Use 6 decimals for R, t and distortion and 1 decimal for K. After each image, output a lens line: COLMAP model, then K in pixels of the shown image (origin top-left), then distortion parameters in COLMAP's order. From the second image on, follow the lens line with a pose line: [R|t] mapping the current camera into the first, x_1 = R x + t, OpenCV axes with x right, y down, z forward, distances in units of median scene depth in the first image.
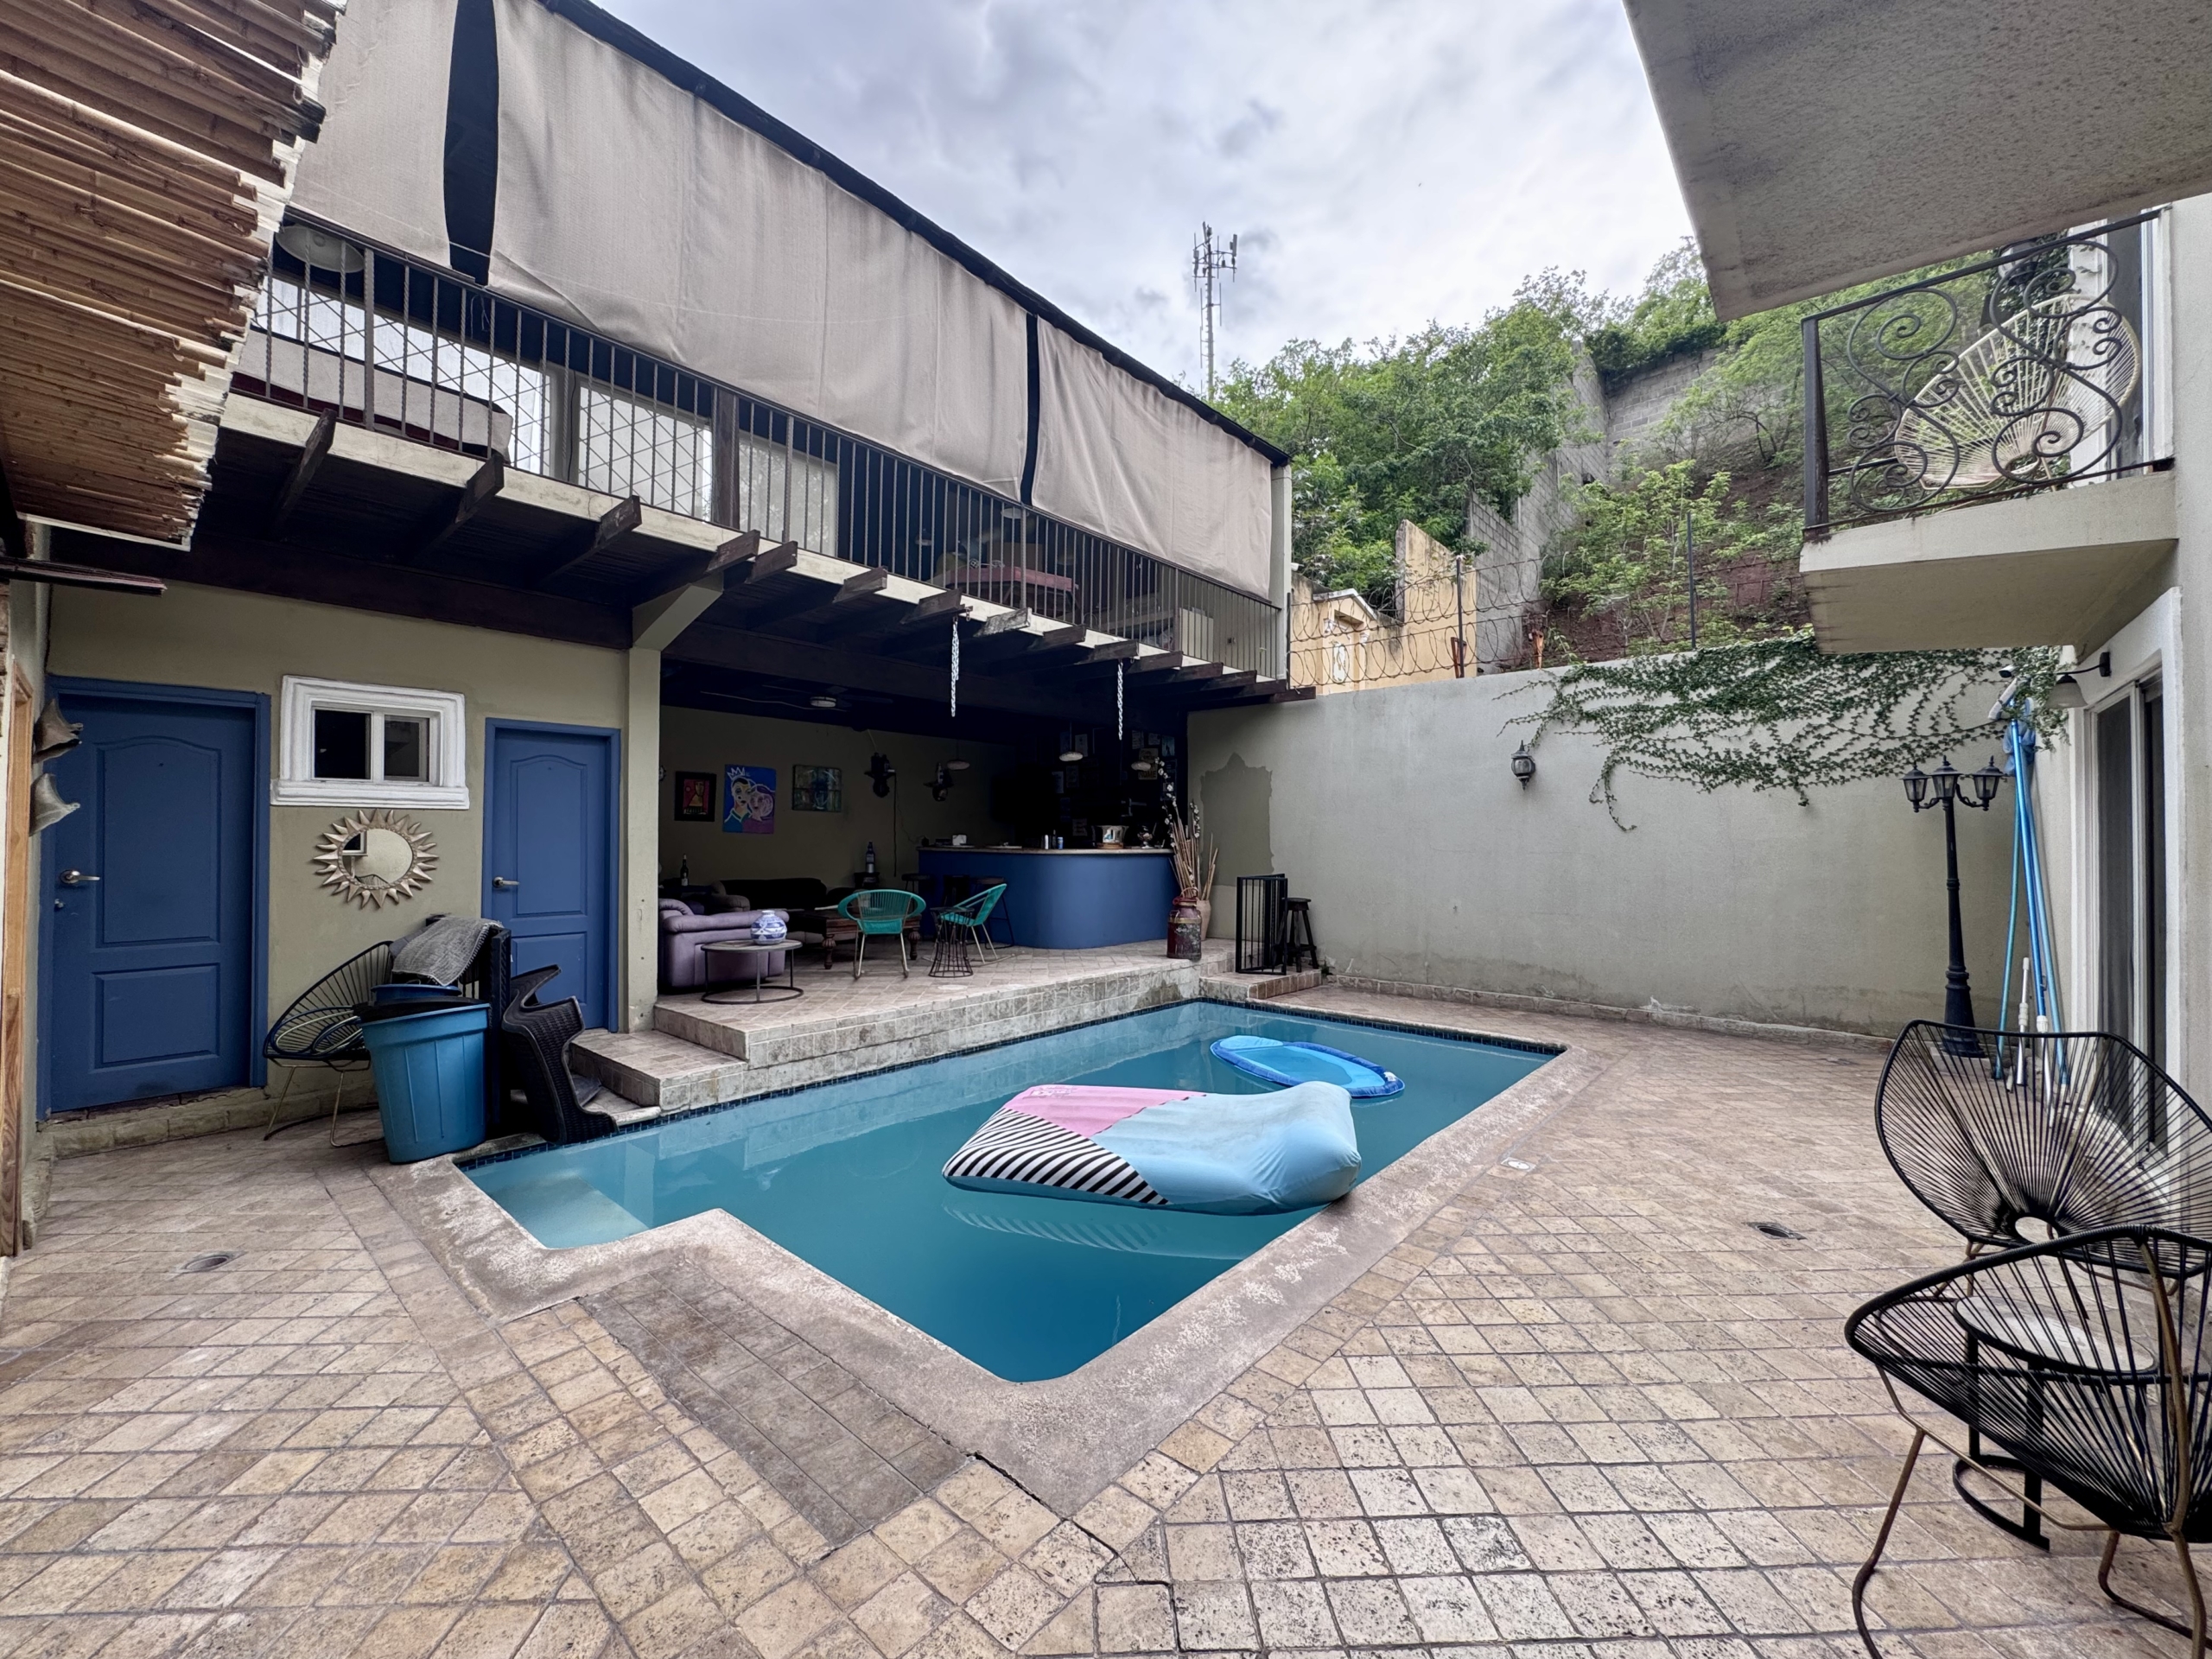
lens RADIAL K [[885.0, 0, 1101.5], [0, 885.0, 830.9], [0, 0, 1]] dist [-0.002907, 0.000056]
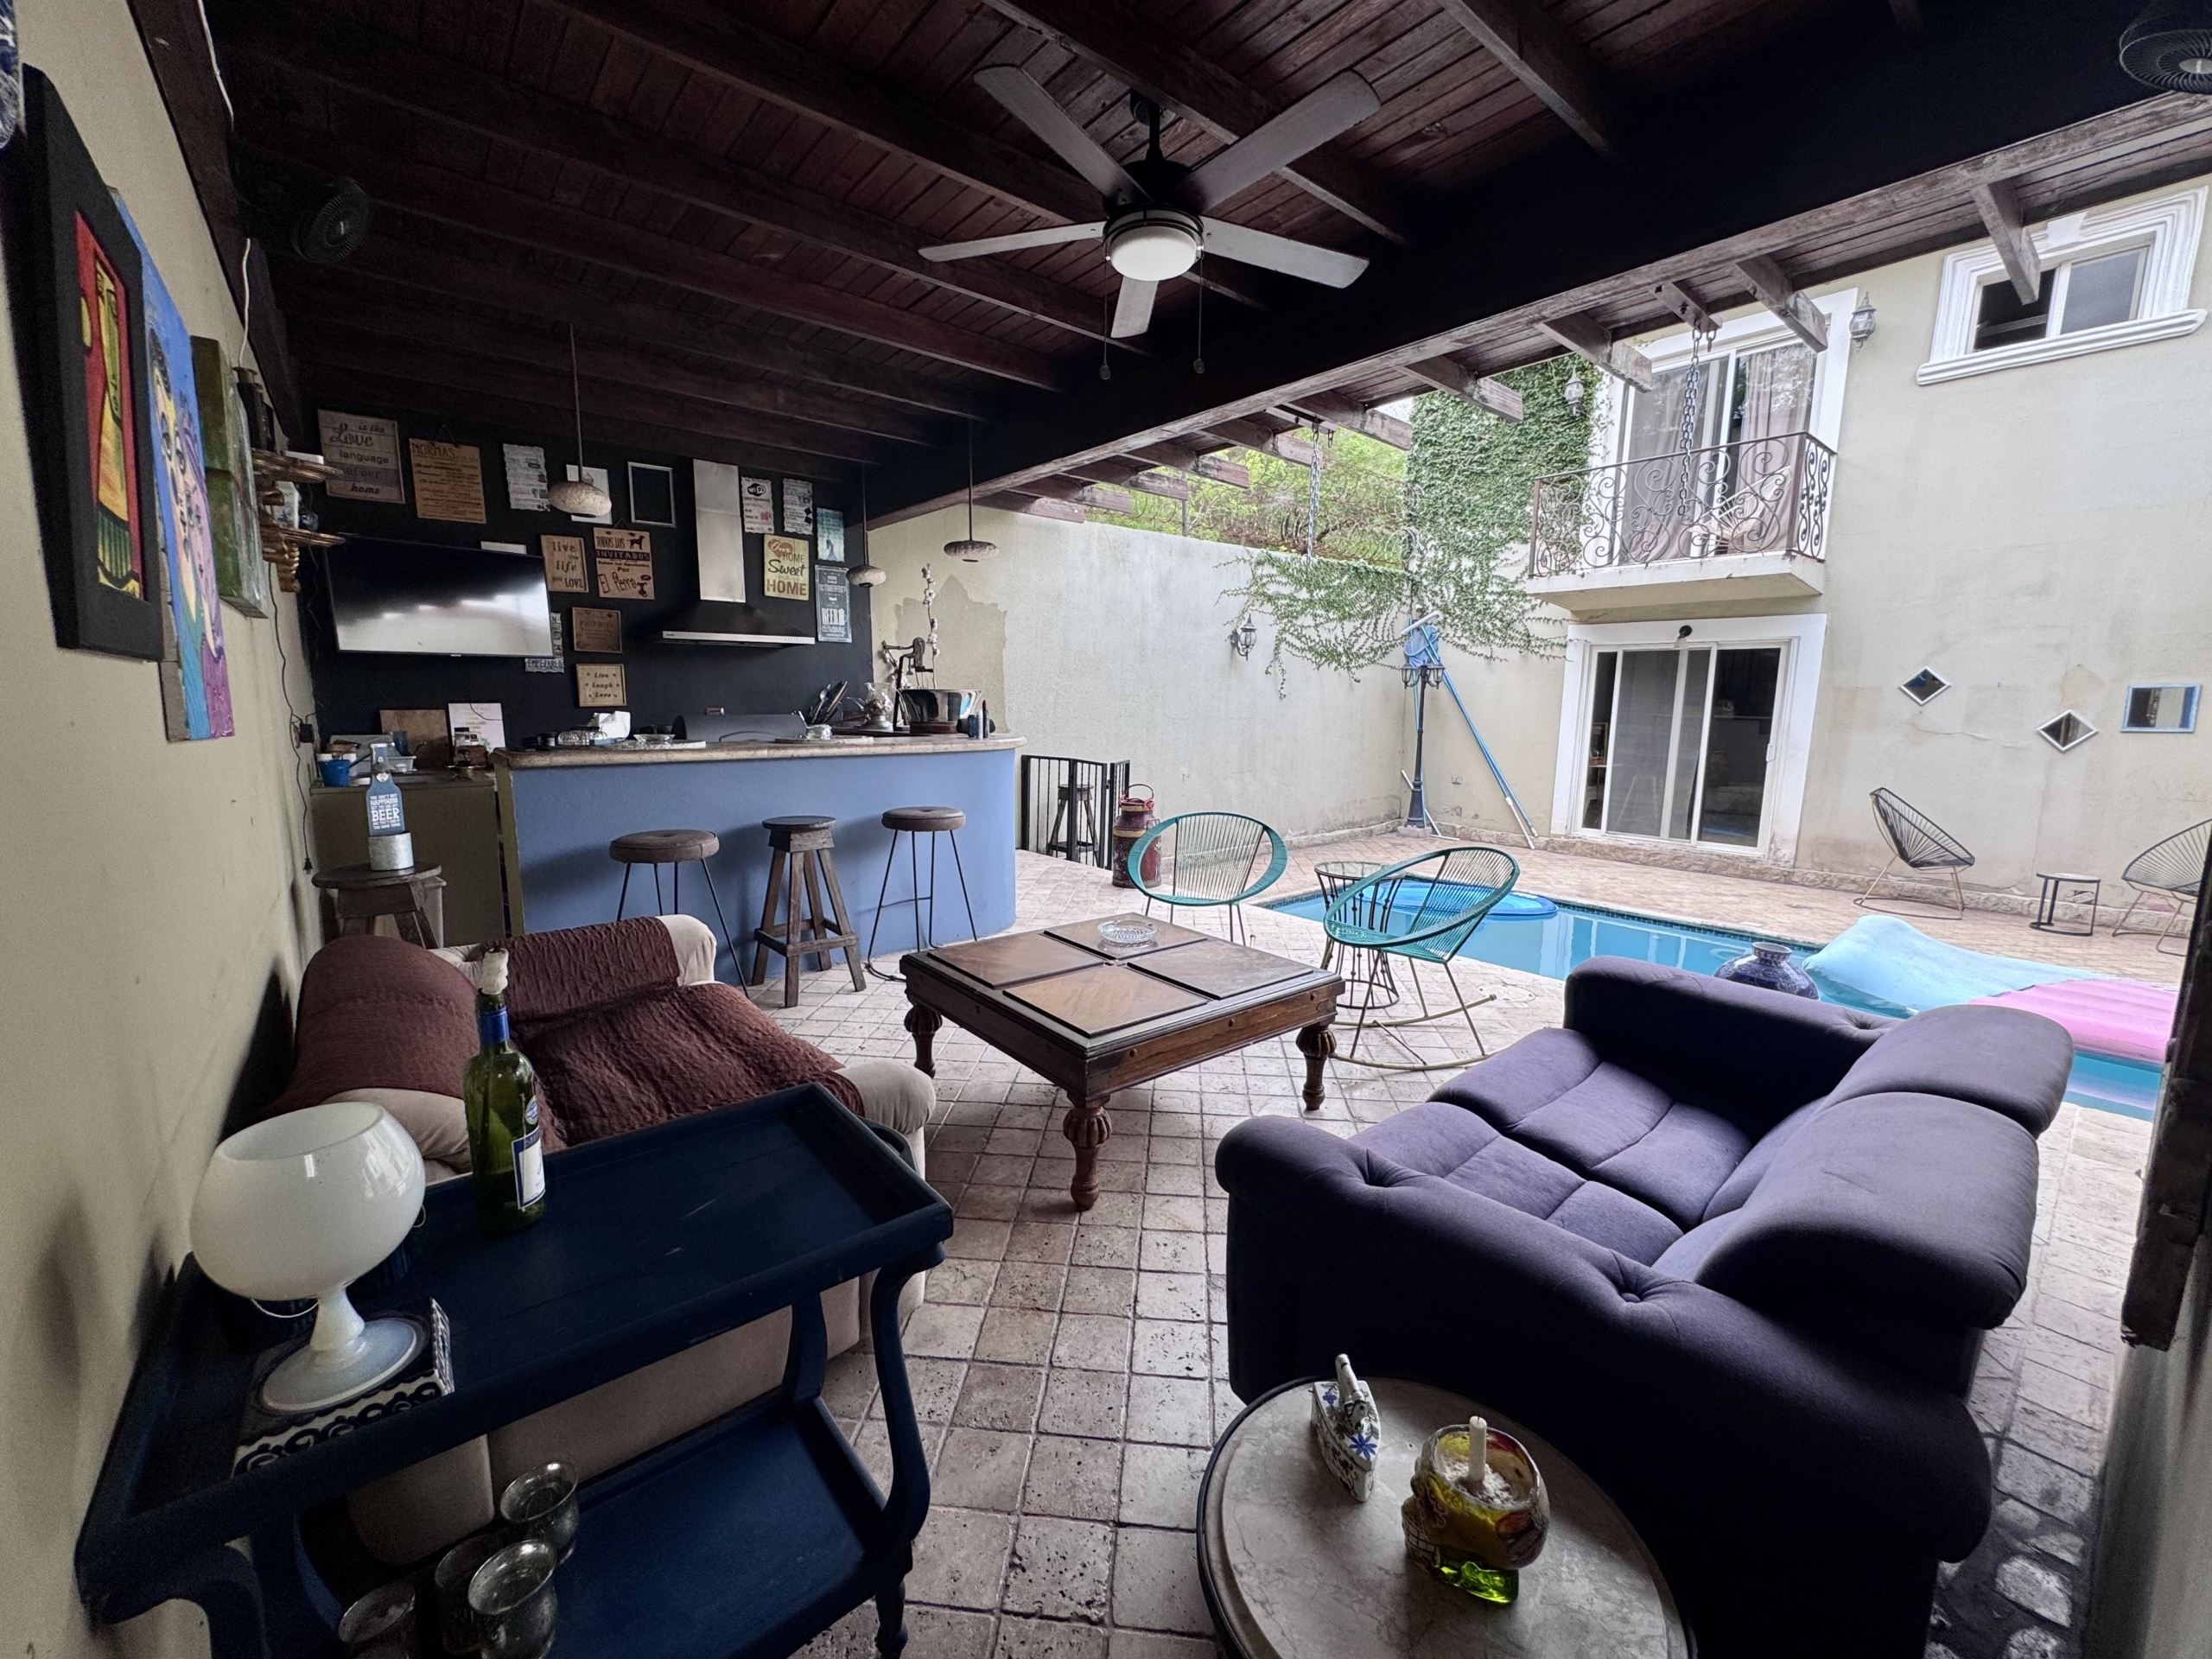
lens RADIAL K [[885.0, 0, 1109.8], [0, 885.0, 819.3], [0, 0, 1]] dist [-0.002907, 0.000056]
pose [[0.164365, -0.145651, 0.975587, -0.639041], [-0.022571, 0.988224, 0.151341, -0.014726], [-0.986141, -0.046895, 0.159142, 0.991897]]
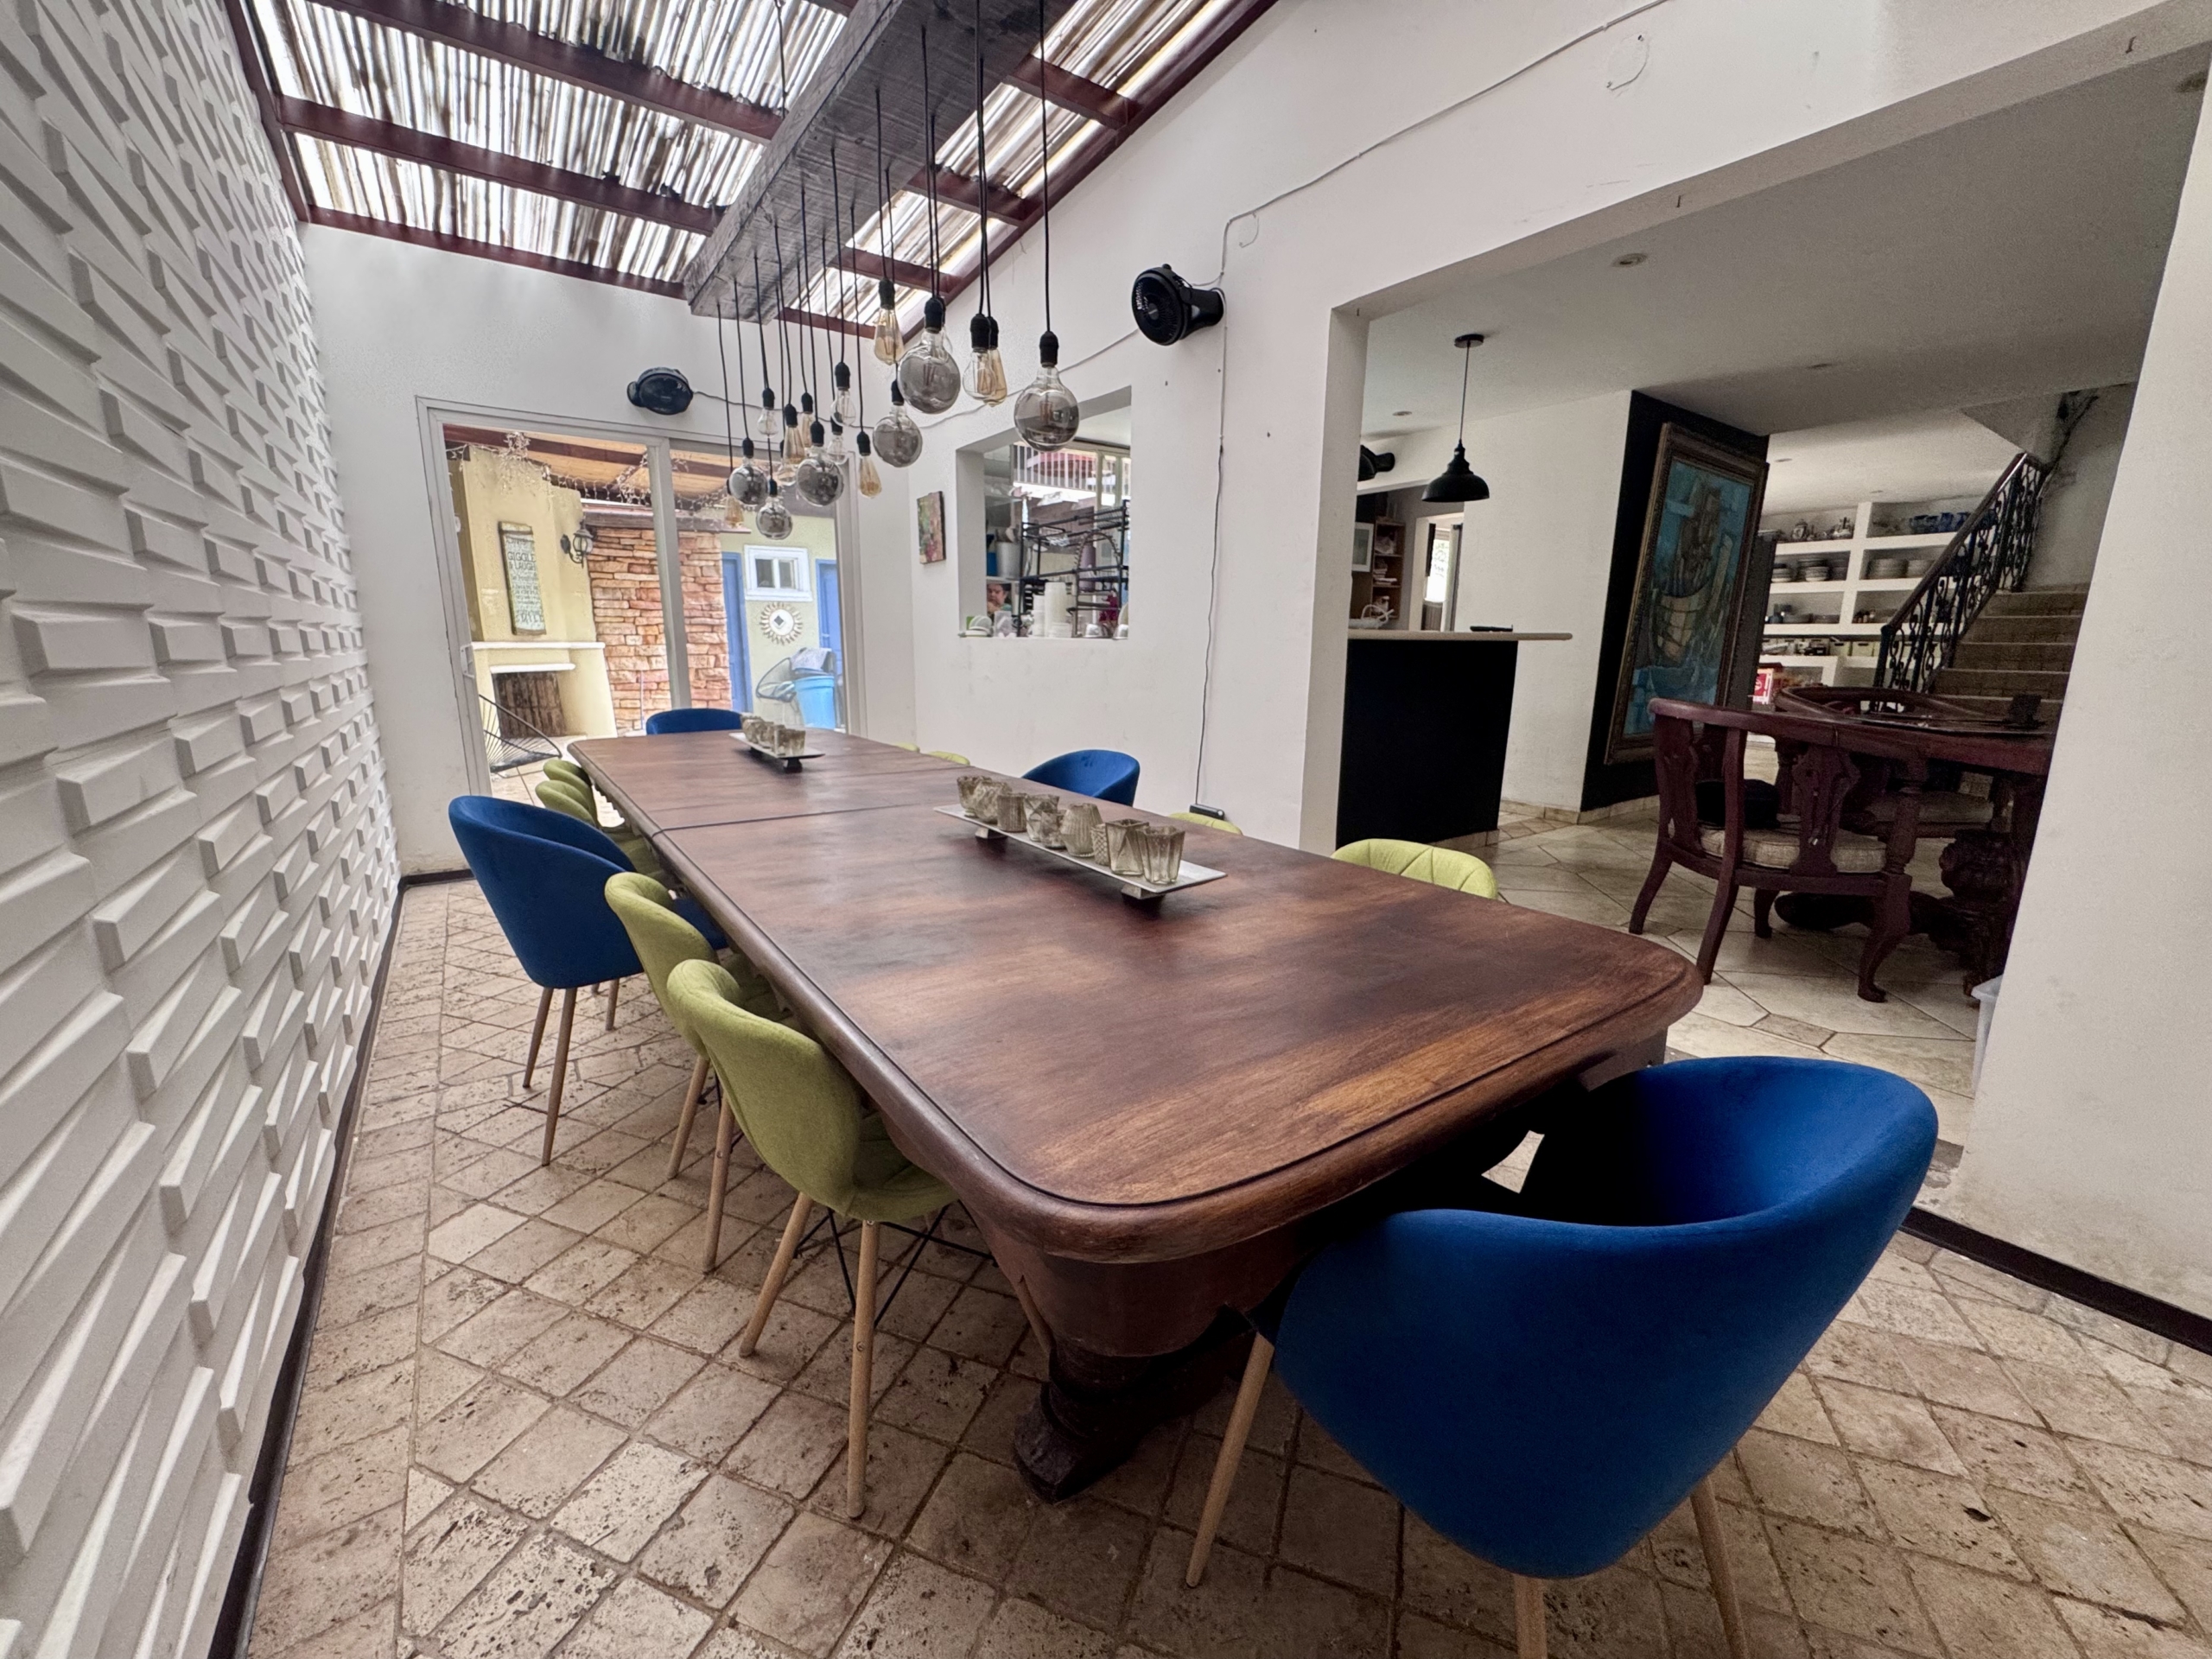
lens RADIAL K [[885.0, 0, 1096.8], [0, 885.0, 821.1], [0, 0, 1]] dist [-0.002907, 0.000056]
pose [[0.968790, 0.050459, -0.242691, 0.632527], [0.002904, 0.976685, 0.214659, 0.046037], [0.247865, -0.208664, 0.946056, -1.204486]]
